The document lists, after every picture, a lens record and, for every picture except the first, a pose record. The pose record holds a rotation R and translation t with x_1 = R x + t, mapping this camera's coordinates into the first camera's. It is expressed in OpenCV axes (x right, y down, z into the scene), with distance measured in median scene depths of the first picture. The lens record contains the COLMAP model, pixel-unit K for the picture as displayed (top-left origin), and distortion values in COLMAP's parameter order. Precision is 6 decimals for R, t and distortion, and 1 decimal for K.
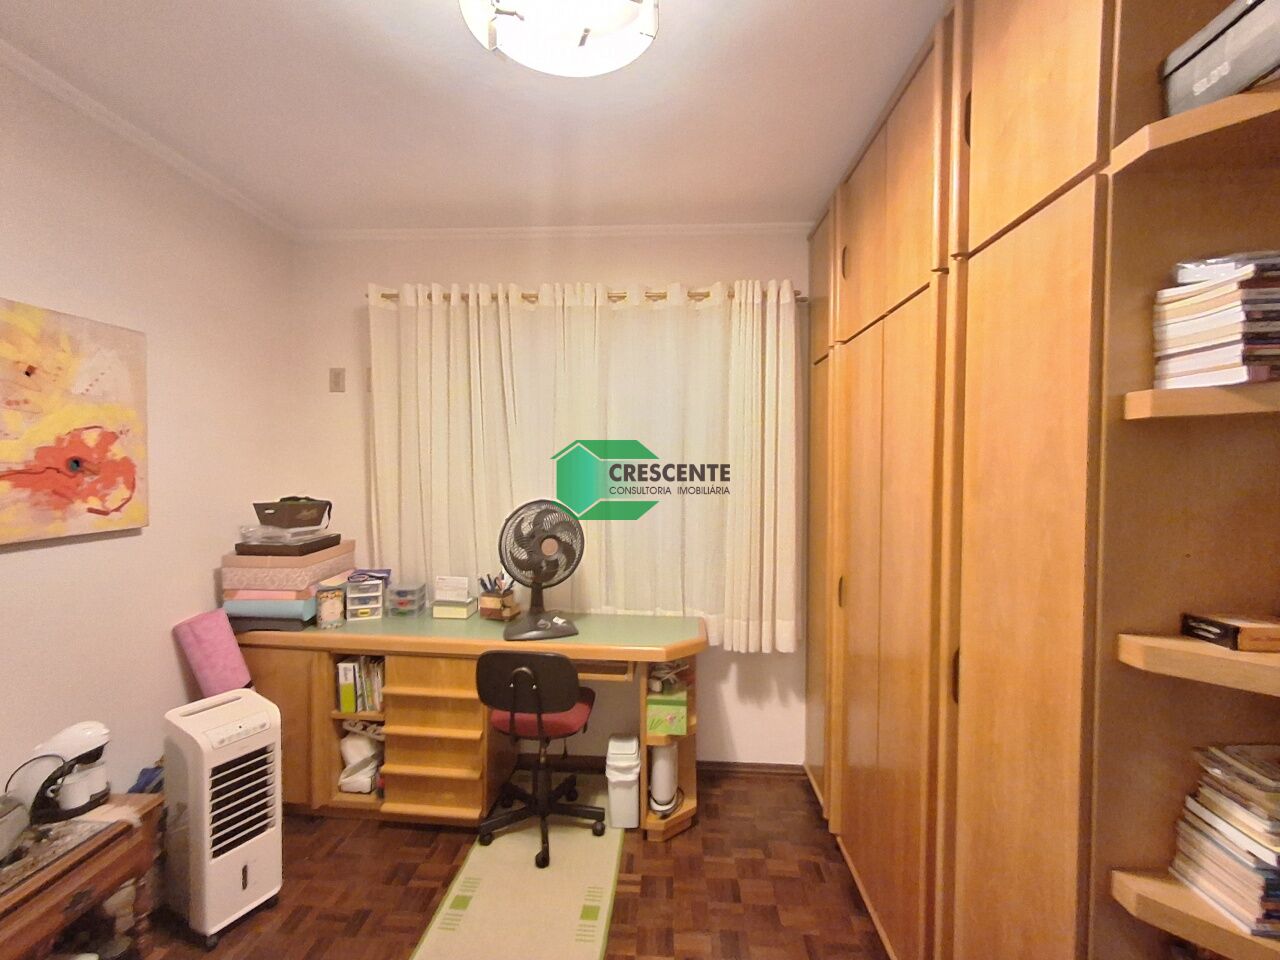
lens RADIAL K [[588.9, 0, 635.5], [0, 588.9, 483.0], [0, 0, 1]] dist [0.017044, 0.001815]
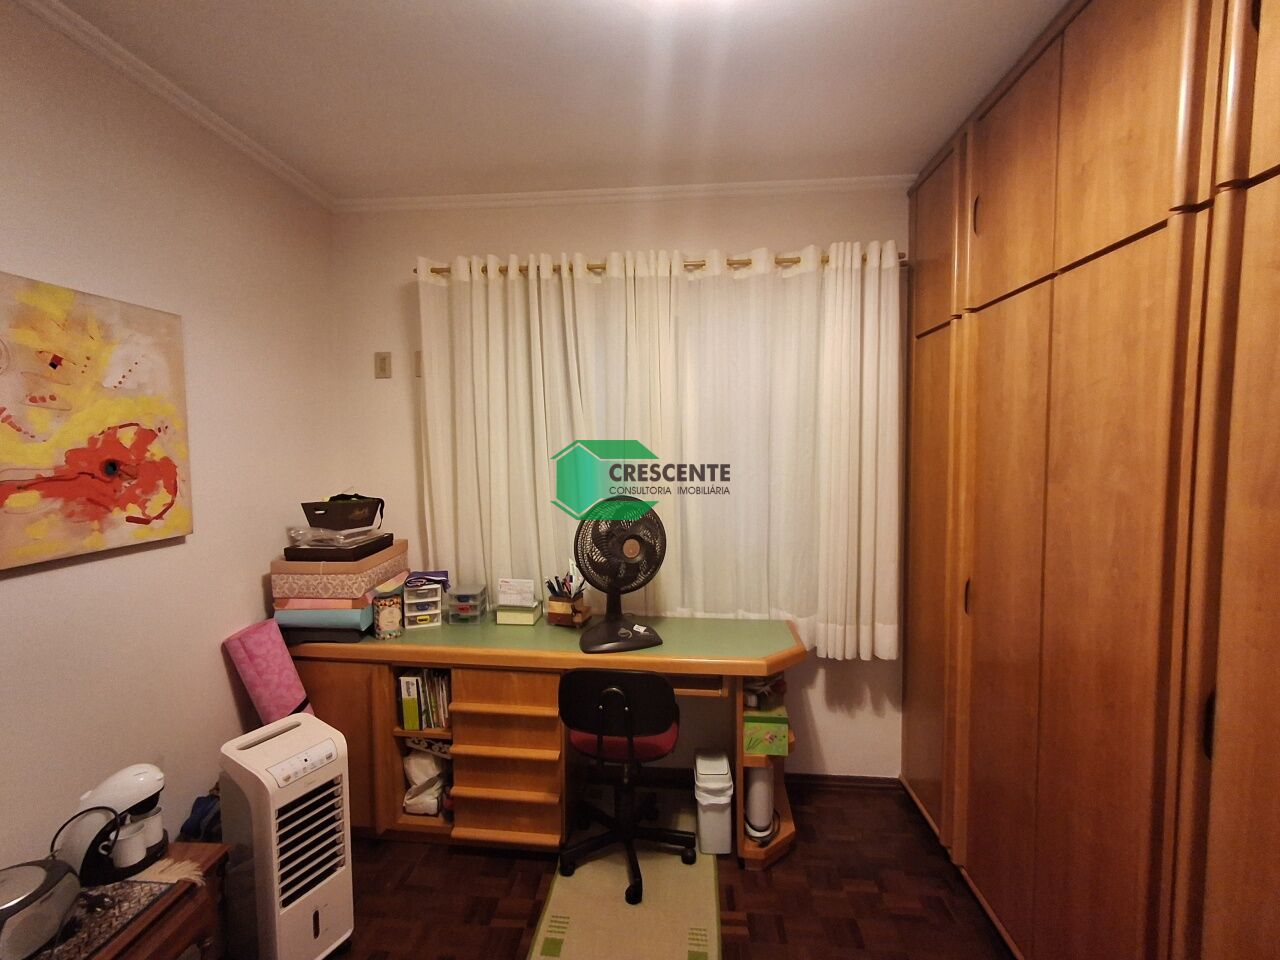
lens RADIAL K [[588.9, 0, 640.4], [0, 588.9, 482.0], [0, 0, 1]] dist [0.017044, 0.001815]
pose [[0.999702, -0.014825, -0.019383, -0.112071], [0.015448, 0.999354, 0.032443, -0.021169], [0.018889, -0.032733, 0.999286, 0.108008]]
